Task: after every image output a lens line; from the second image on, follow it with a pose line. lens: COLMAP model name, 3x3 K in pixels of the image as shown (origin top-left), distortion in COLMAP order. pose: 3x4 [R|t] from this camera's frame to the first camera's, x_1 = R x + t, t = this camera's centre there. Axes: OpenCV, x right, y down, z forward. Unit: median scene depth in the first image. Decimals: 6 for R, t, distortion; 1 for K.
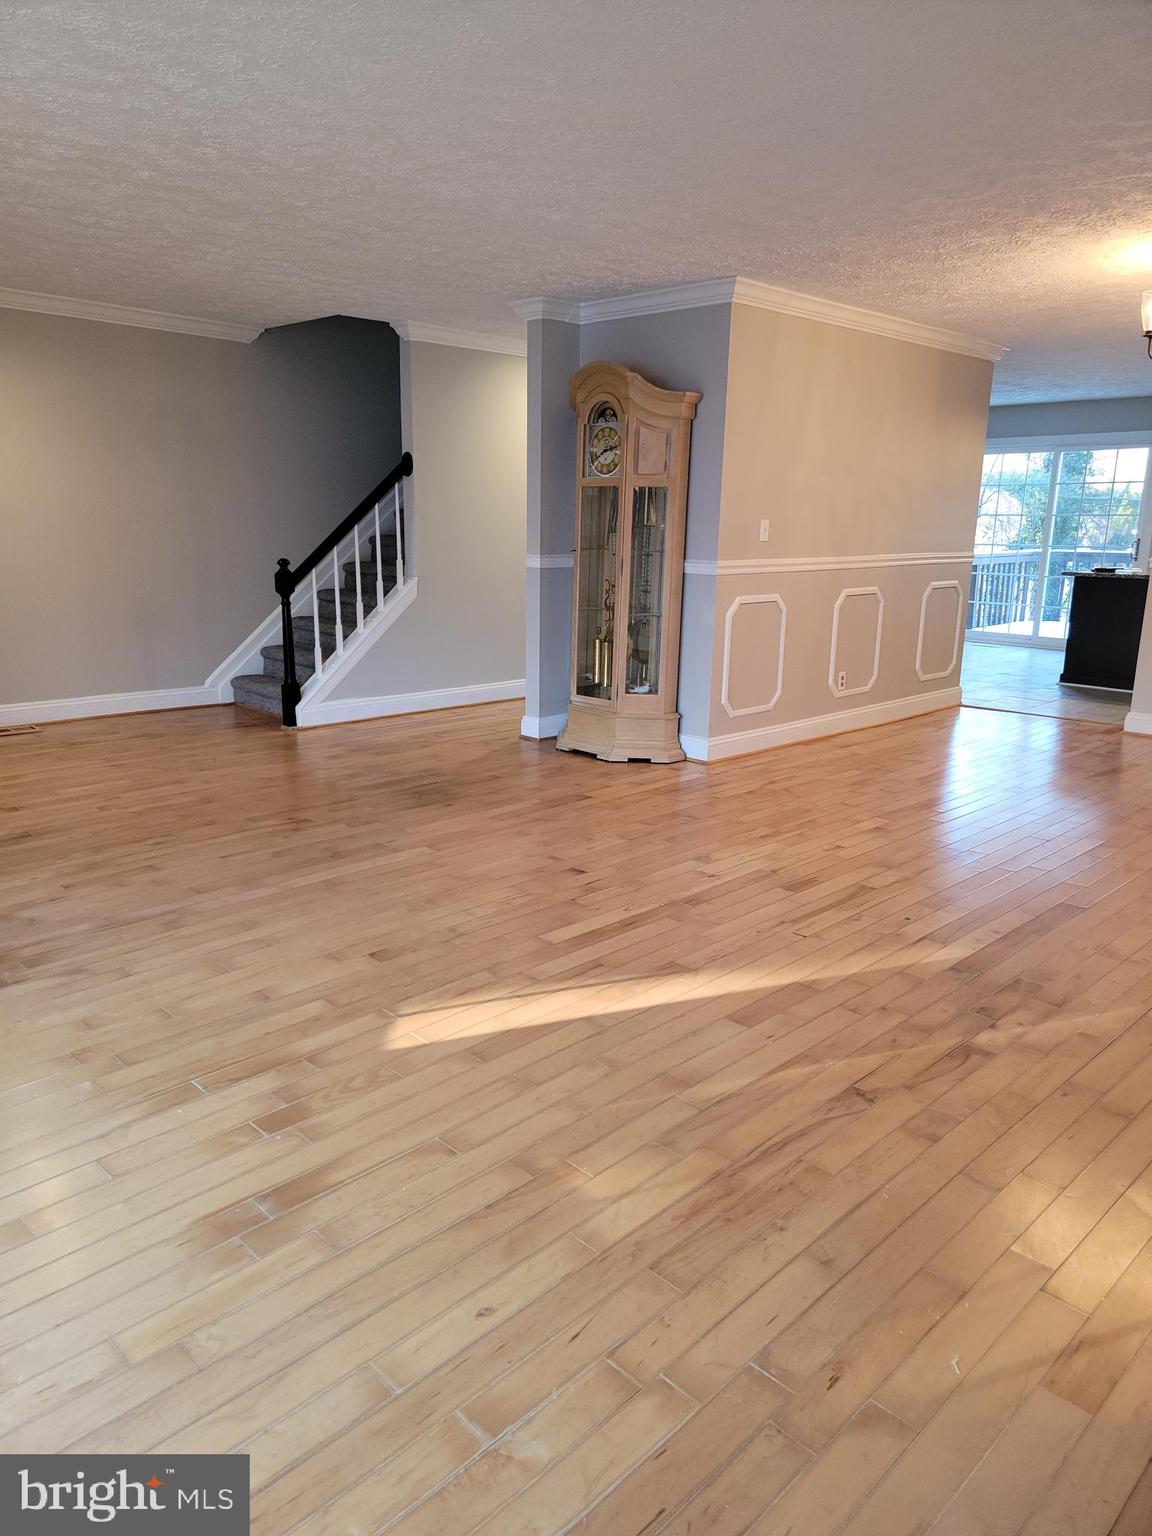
lens RADIAL K [[1071.0, 0, 578.1], [0, 1071.0, 780.4], [0, 0, 1]] dist [0.074356, -0.042019]
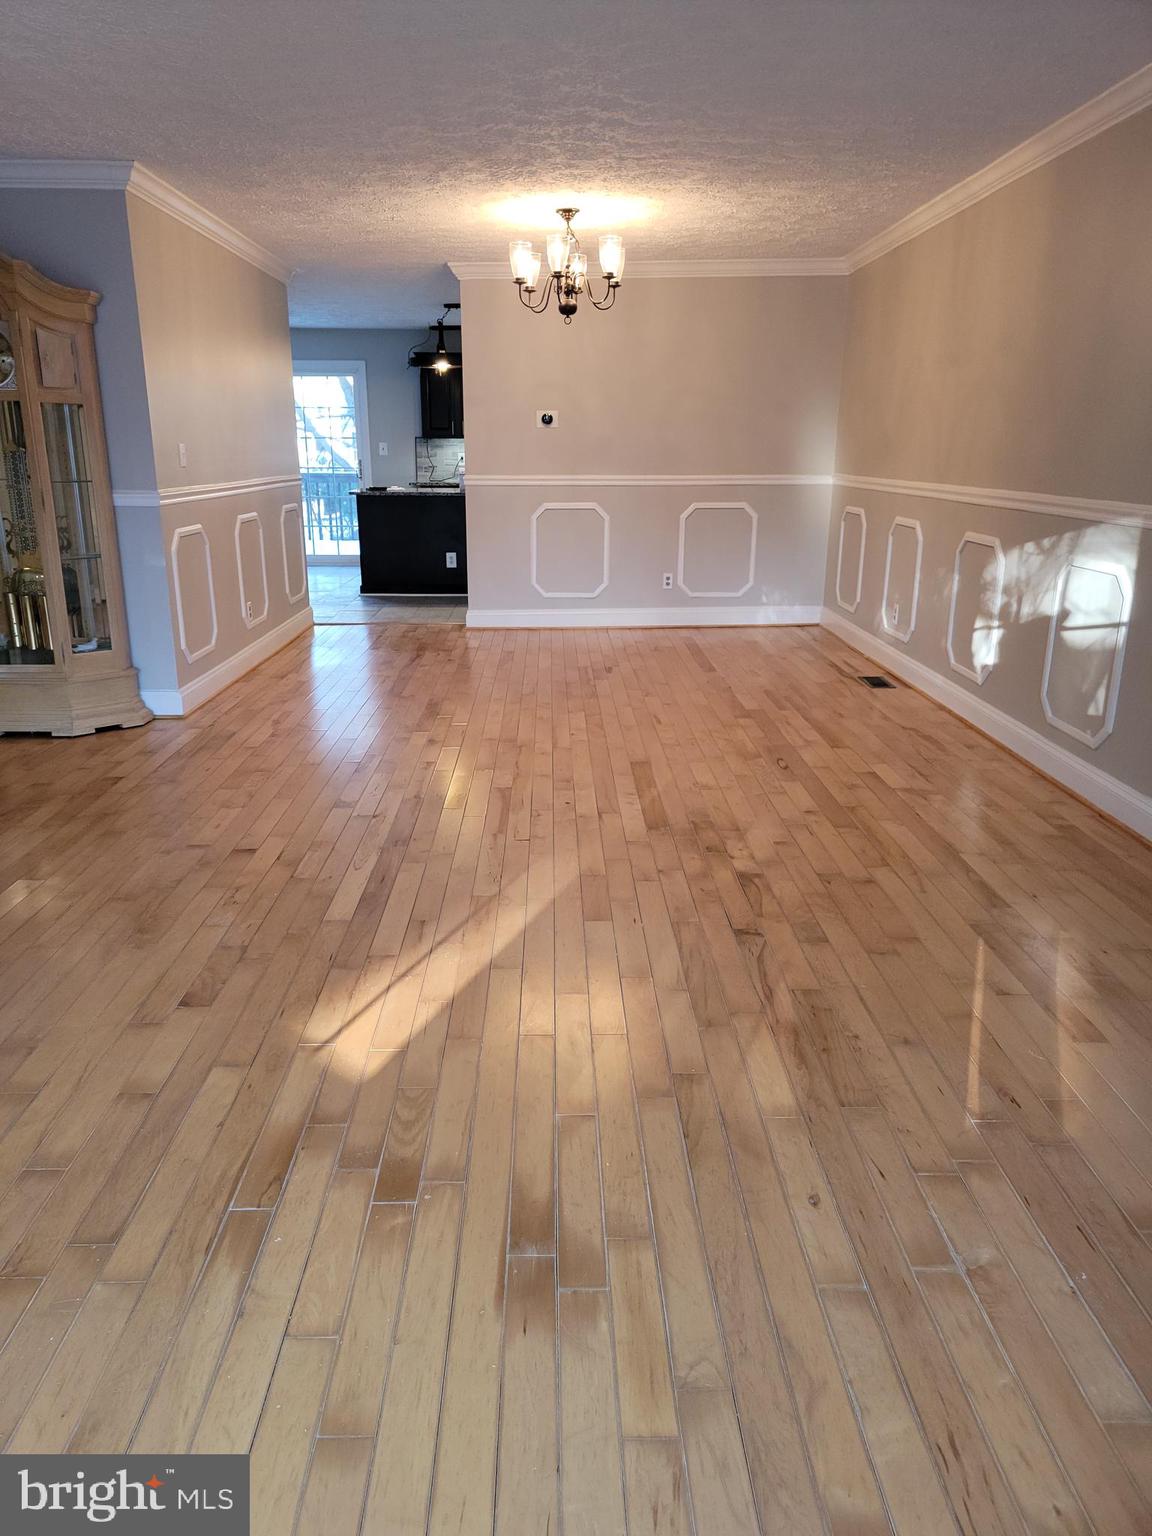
lens RADIAL K [[1071.0, 0, 572.1], [0, 1071.0, 755.7], [0, 0, 1]] dist [0.074356, -0.042019]
pose [[0.690943, -0.214824, 0.690252, -0.461304], [0.183113, 0.975696, 0.120365, -0.054537], [-0.699334, 0.043229, 0.713487, 0.203367]]
